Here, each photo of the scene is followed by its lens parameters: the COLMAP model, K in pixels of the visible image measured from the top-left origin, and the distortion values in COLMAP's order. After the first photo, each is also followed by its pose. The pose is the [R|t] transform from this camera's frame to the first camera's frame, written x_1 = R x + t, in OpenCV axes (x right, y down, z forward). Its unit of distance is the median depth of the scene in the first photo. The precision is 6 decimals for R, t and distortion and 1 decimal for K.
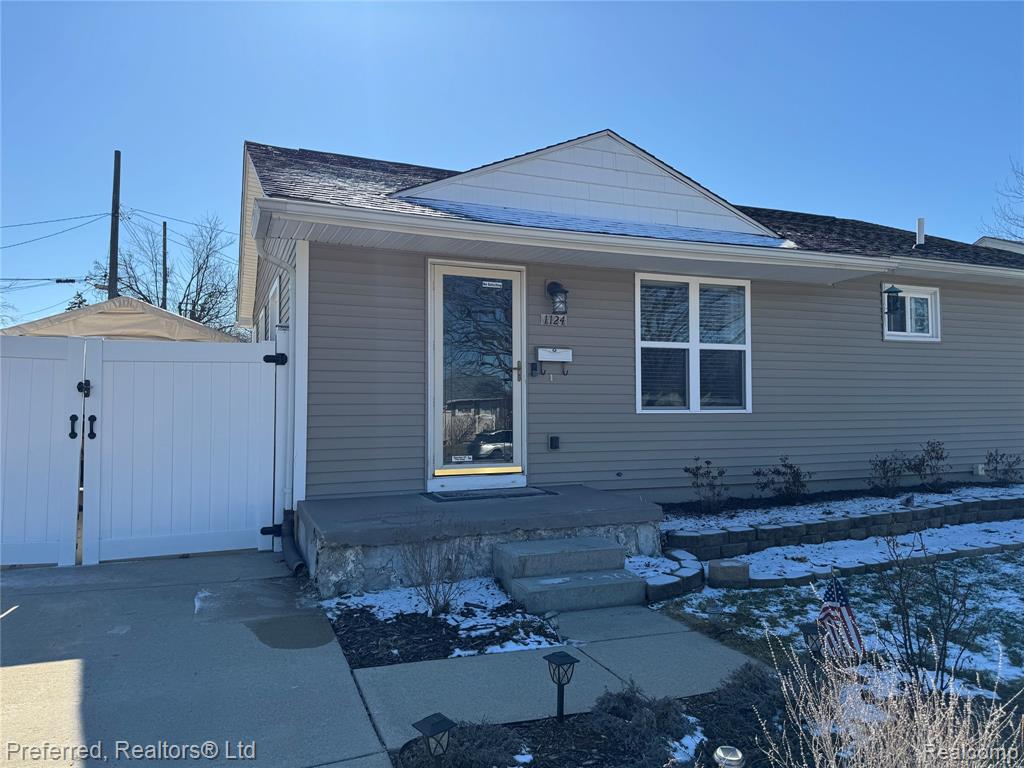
lens RADIAL K [[725.8, 0, 512.0], [0, 725.8, 384.0], [0, 0, 1]] dist [0.111881, -0.131411]
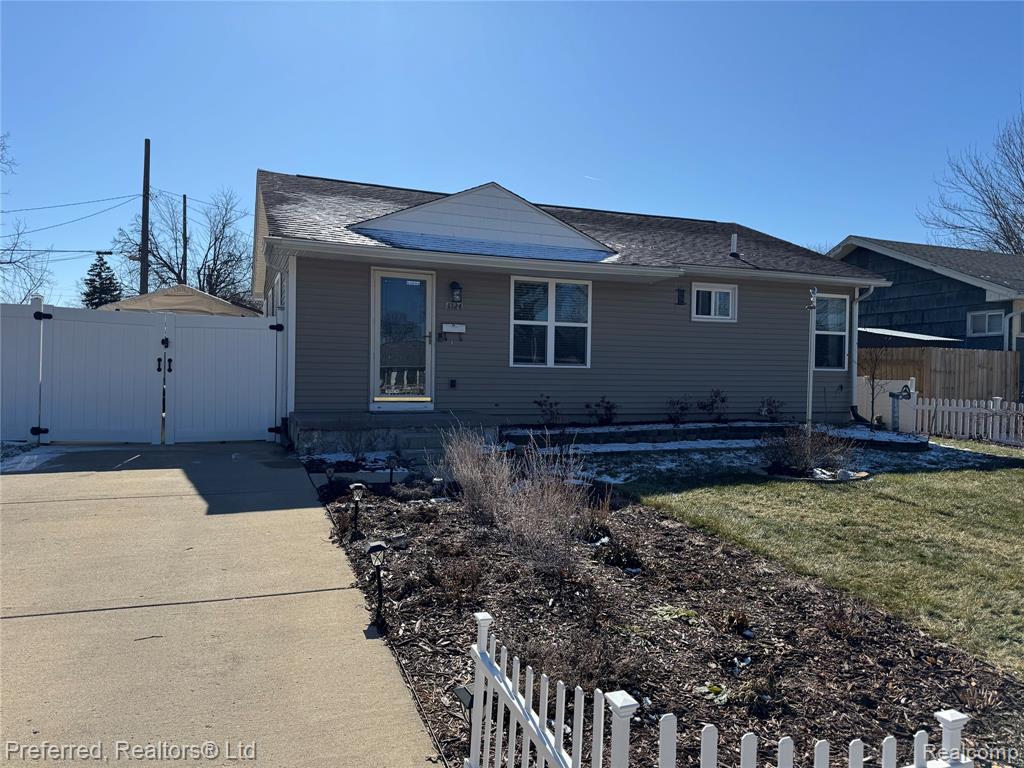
lens RADIAL K [[726.1, 0, 514.6], [0, 726.1, 391.0], [0, 0, 1]] dist [0.119711, -0.137028]
pose [[0.999746, 0.018580, -0.012764, 0.212614], [-0.017857, 0.998349, 0.054596, 0.007763], [0.013757, -0.054354, 0.998427, -0.584899]]
